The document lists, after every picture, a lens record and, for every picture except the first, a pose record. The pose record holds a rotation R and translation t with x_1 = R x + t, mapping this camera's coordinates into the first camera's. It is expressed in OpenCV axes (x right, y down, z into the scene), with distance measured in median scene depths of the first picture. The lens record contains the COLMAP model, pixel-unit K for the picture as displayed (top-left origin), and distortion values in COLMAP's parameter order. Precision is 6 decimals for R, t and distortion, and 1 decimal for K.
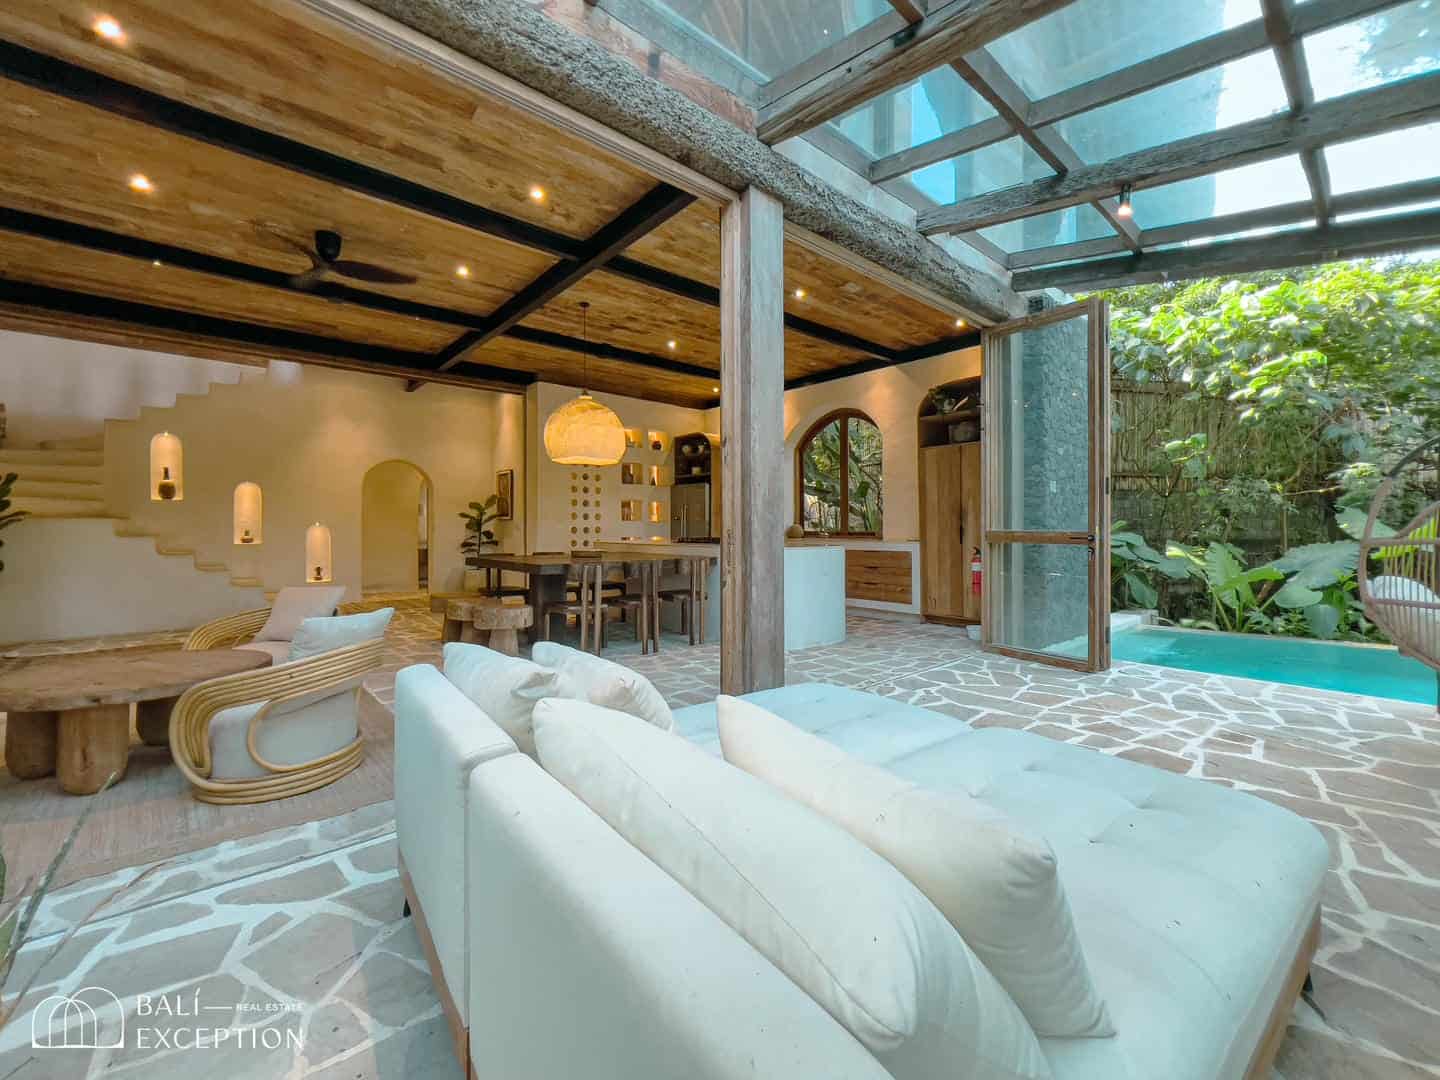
lens RADIAL K [[597.9, 0, 719.3], [0, 597.9, 528.5], [0, 0, 1]] dist [-0.000598, 0.000085]
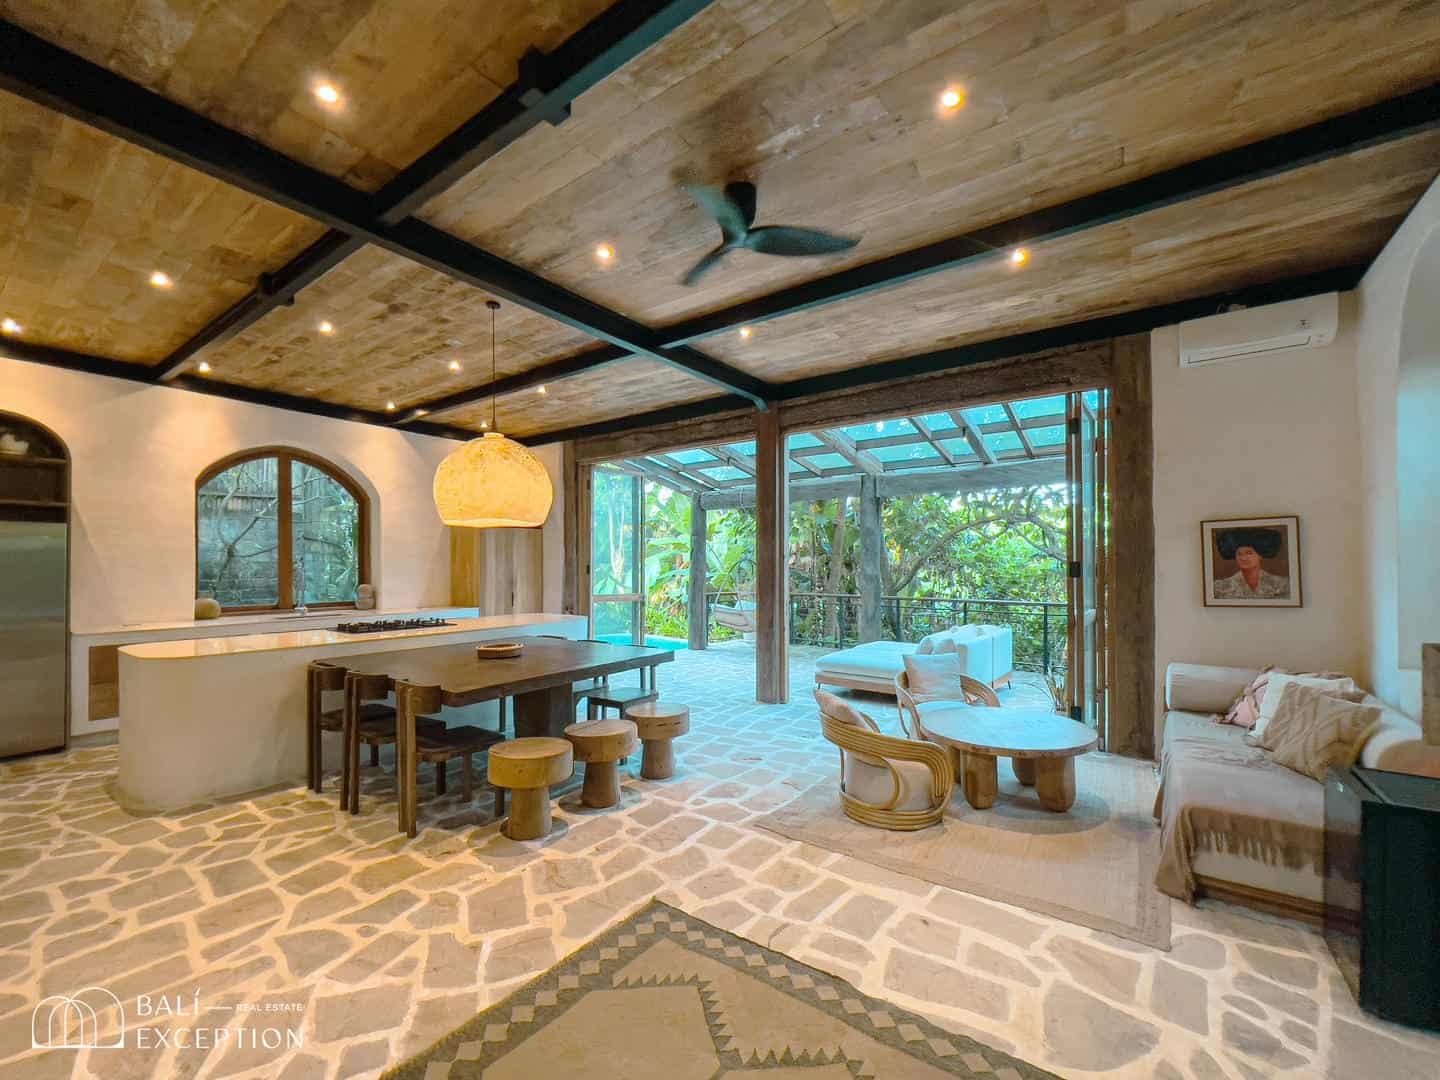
lens RADIAL K [[596.6, 0, 724.1], [0, 596.6, 565.5], [0, 0, 1]] dist [-0.001935, -0.000121]
pose [[-0.220348, 0.005854, 0.975404, -0.796545], [0.001484, 0.999983, -0.005666, -0.045751], [-0.975420, 0.000199, -0.220353, 0.717034]]
